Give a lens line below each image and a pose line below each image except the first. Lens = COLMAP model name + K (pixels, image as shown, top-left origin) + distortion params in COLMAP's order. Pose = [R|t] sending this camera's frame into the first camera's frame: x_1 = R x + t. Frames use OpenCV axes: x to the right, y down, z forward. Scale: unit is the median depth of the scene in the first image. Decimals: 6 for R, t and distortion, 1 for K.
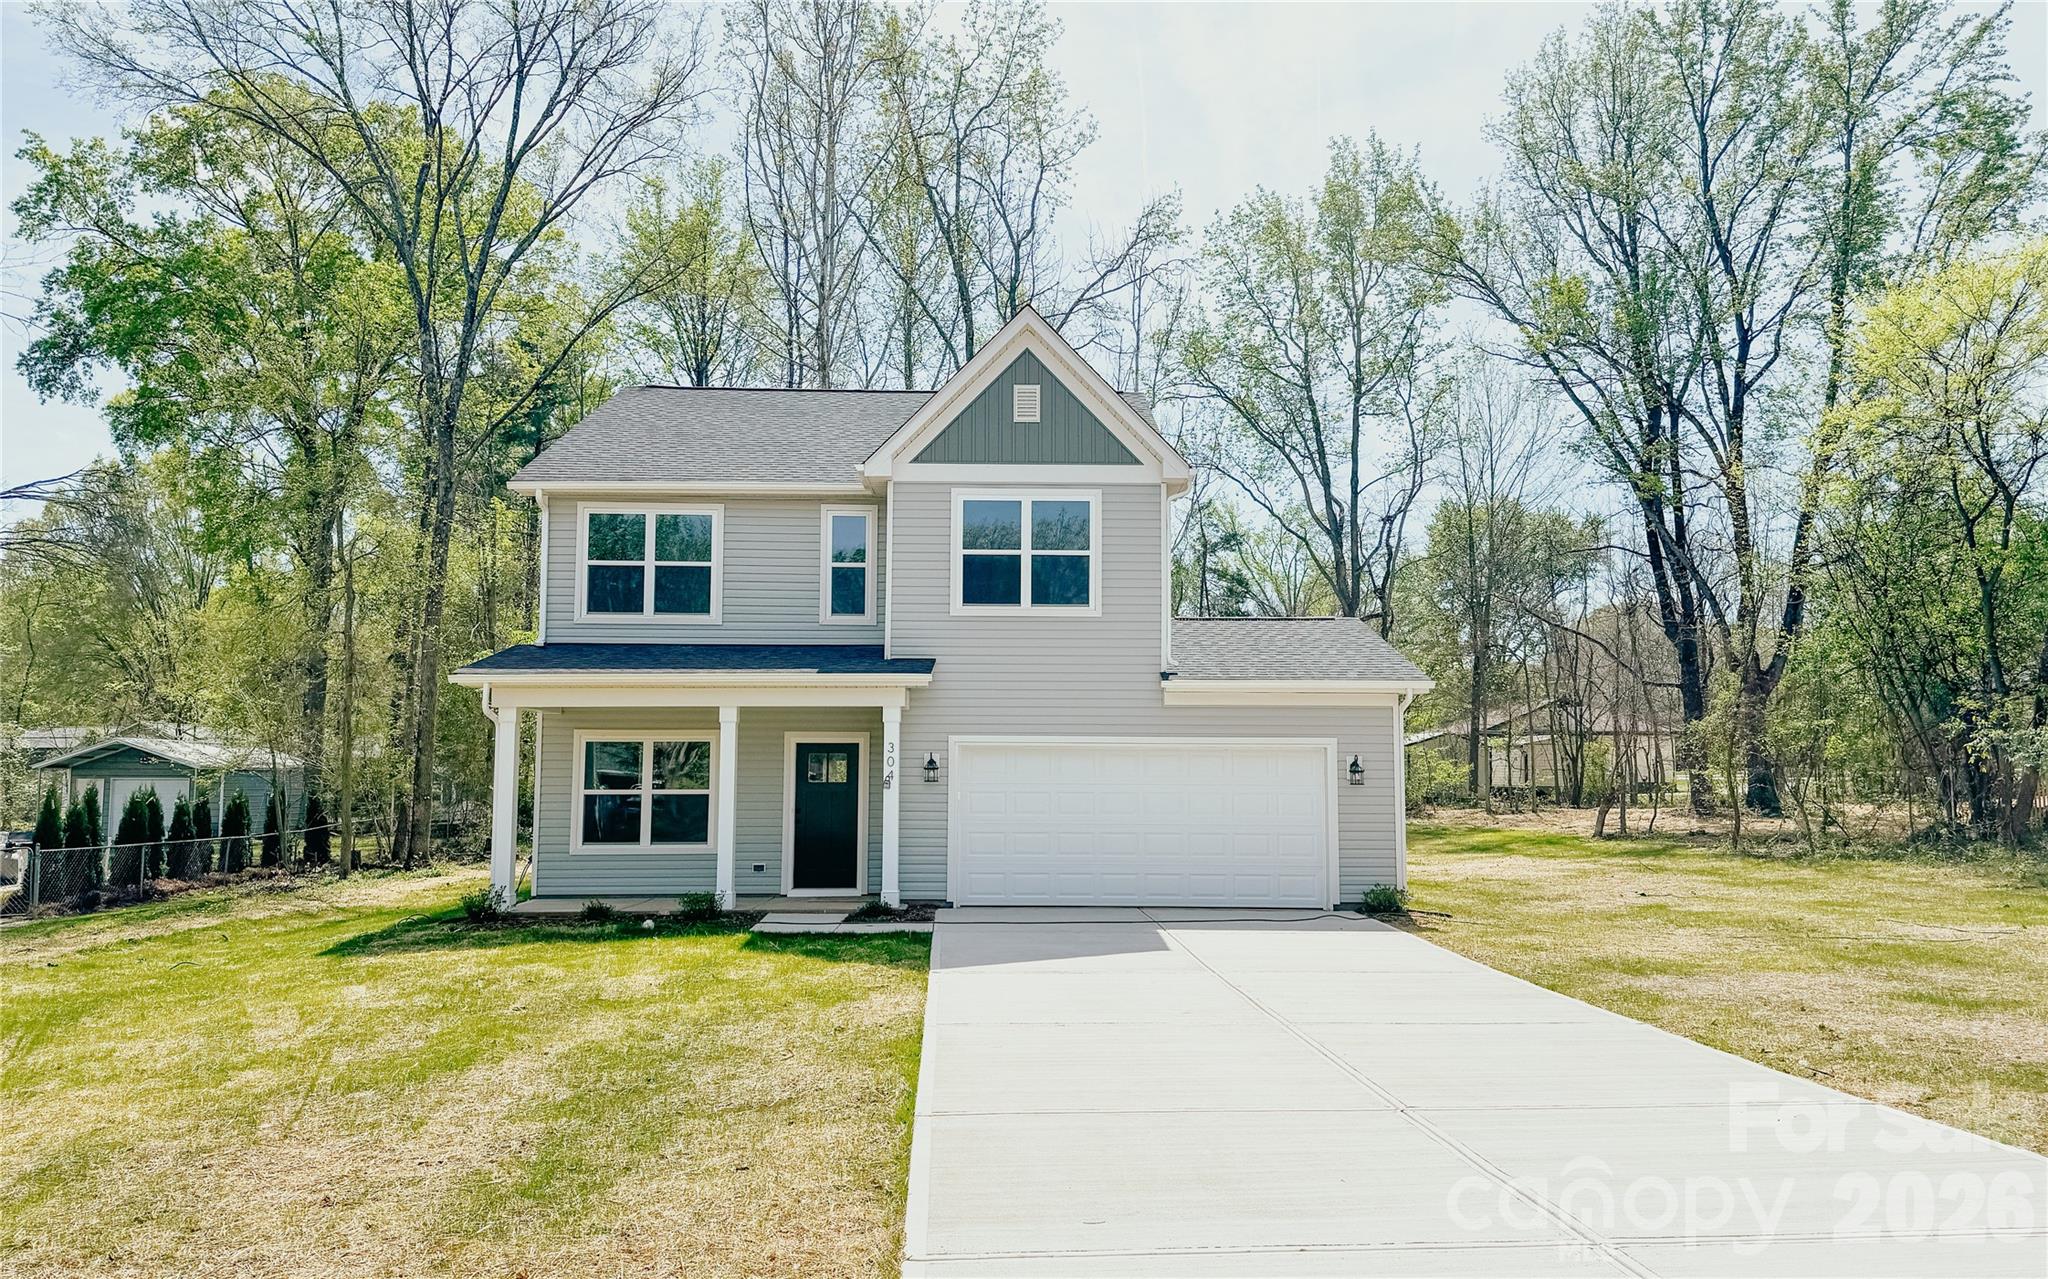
lens RADIAL K [[1449.3, 0, 1013.1], [0, 1449.3, 630.9], [0, 0, 1]] dist [0.011278, -0.035142]
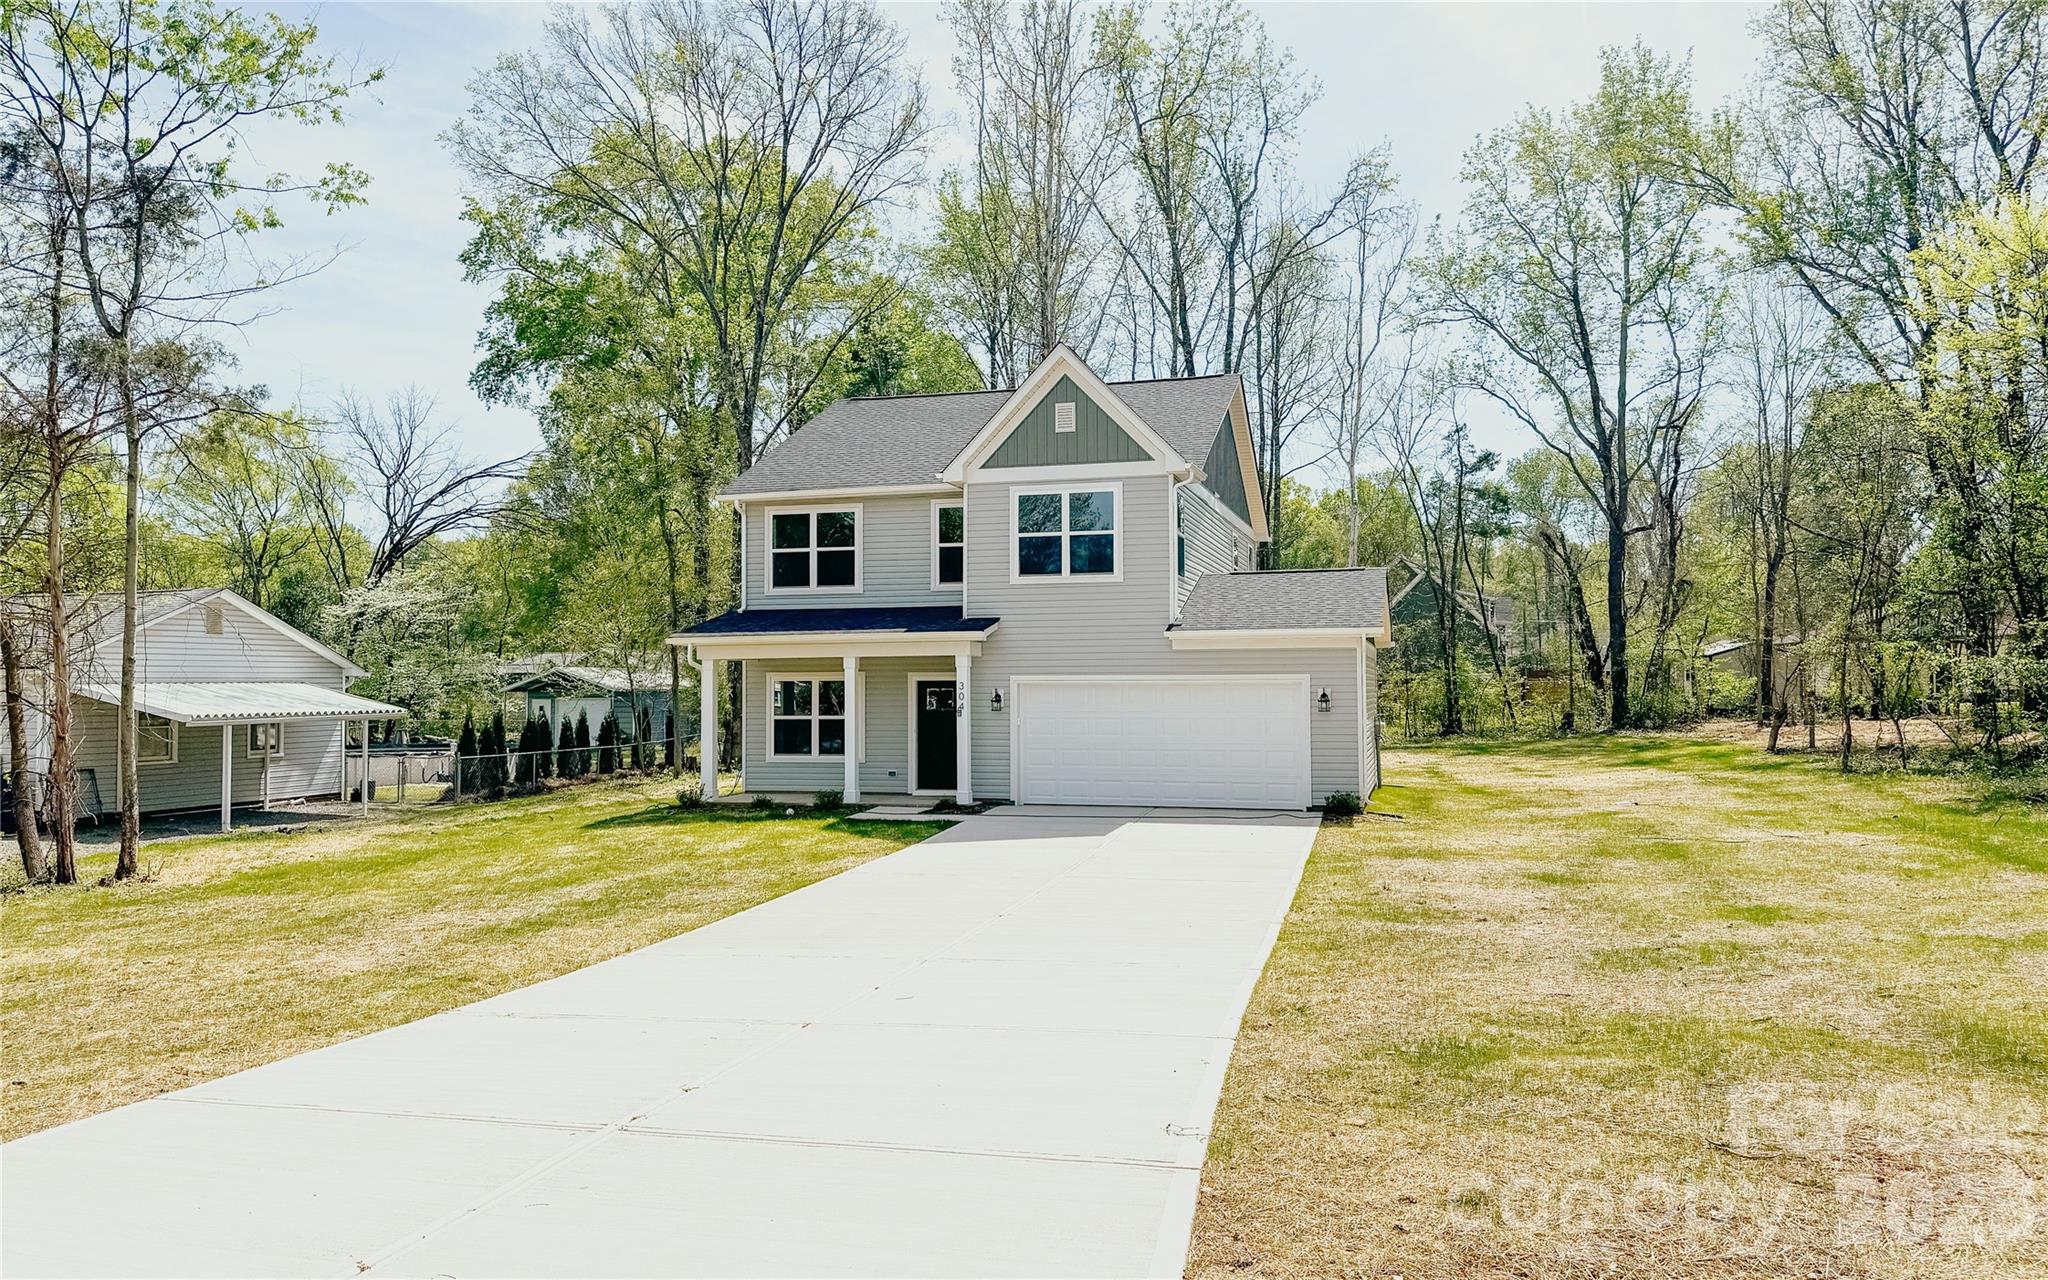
lens RADIAL K [[1449.3, 0, 988.0], [0, 1449.3, 601.0], [0, 0, 1]] dist [0.011278, -0.035142]
pose [[0.953797, -0.025919, -0.299333, 0.225813], [0.038795, 0.998556, 0.037154, -0.030907], [0.297937, -0.047050, 0.953425, -0.178789]]
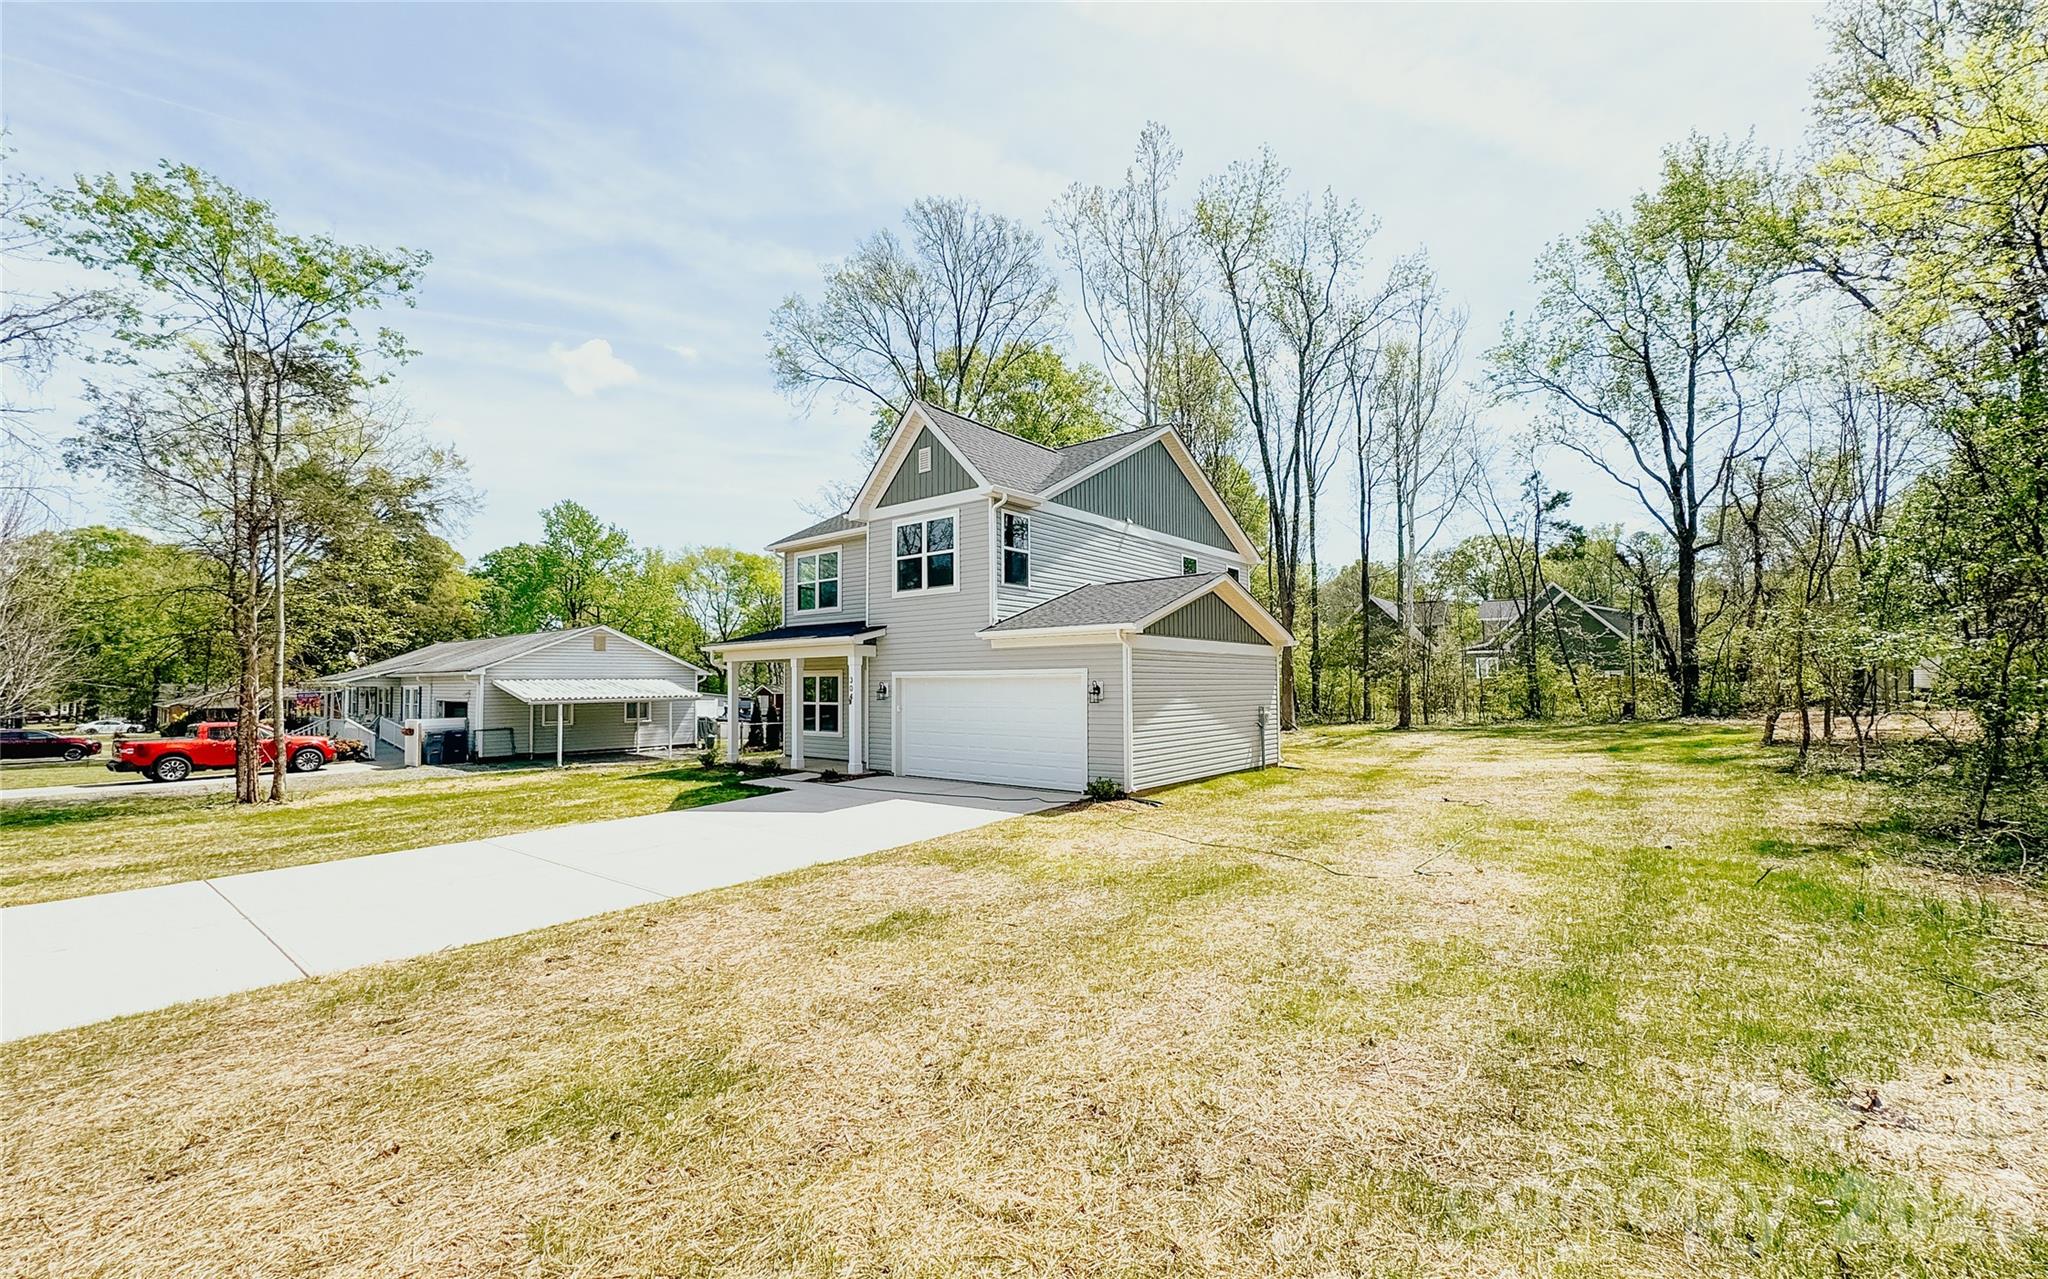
lens RADIAL K [[812.4, 0, 1003.2], [0, 812.4, 636.7], [0, 0, 1]] dist [-0.017420, 0.000117]
pose [[0.763907, -0.044410, -0.643797, 0.439368], [0.073667, 0.997109, 0.018628, 0.016832], [0.641108, -0.061657, 0.764970, 0.254888]]
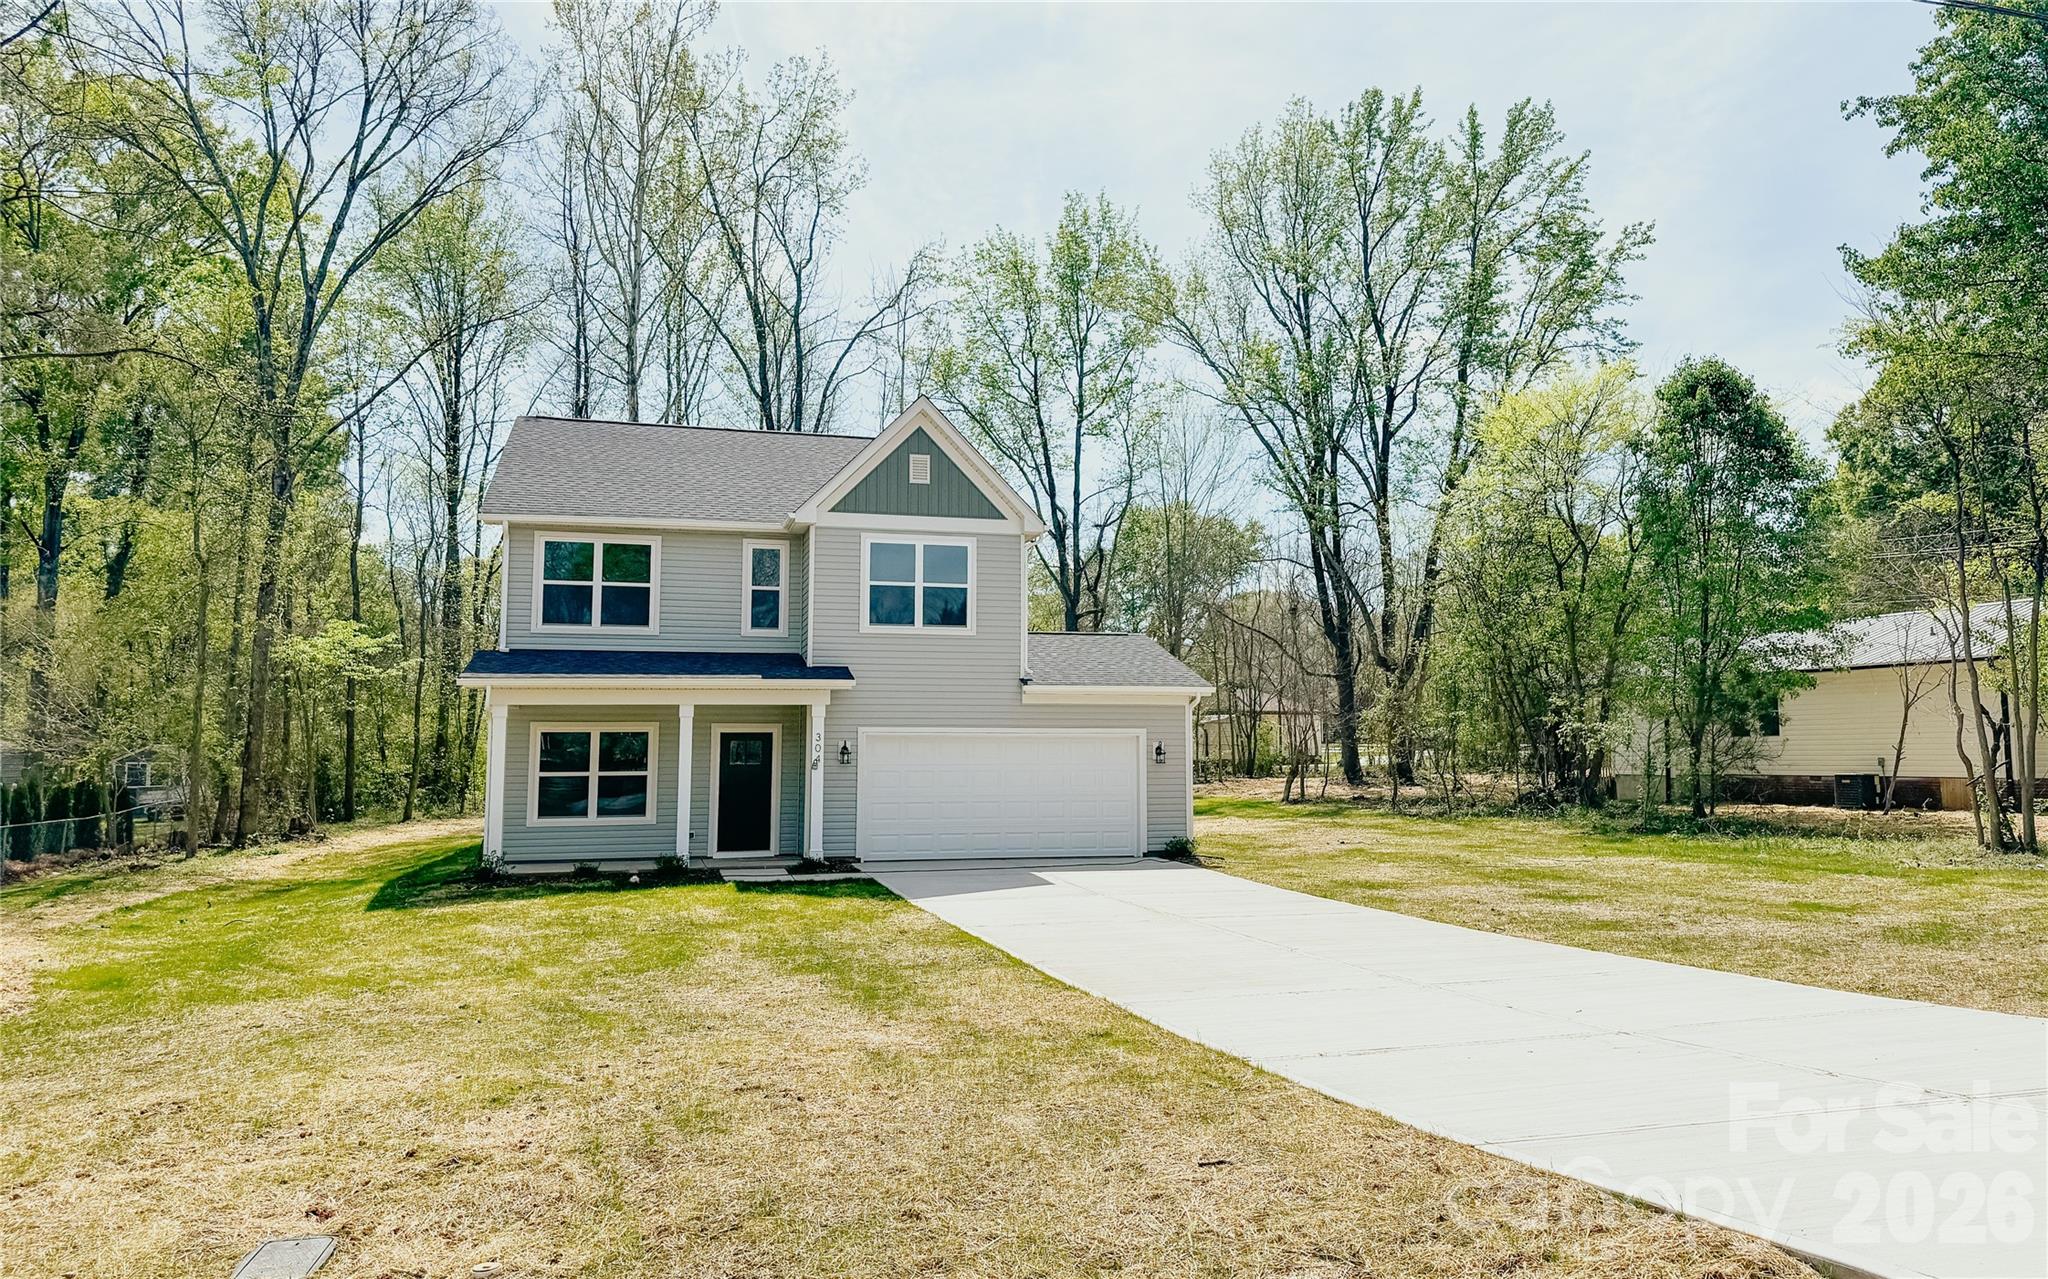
lens RADIAL K [[1449.3, 0, 1044.3], [0, 1449.3, 592.7], [0, 0, 1]] dist [0.011278, -0.035142]
pose [[0.967419, 0.023686, 0.252069, -0.142283], [-0.021930, 0.999712, -0.009775, -0.025564], [-0.252228, 0.003928, 0.967660, -0.188236]]
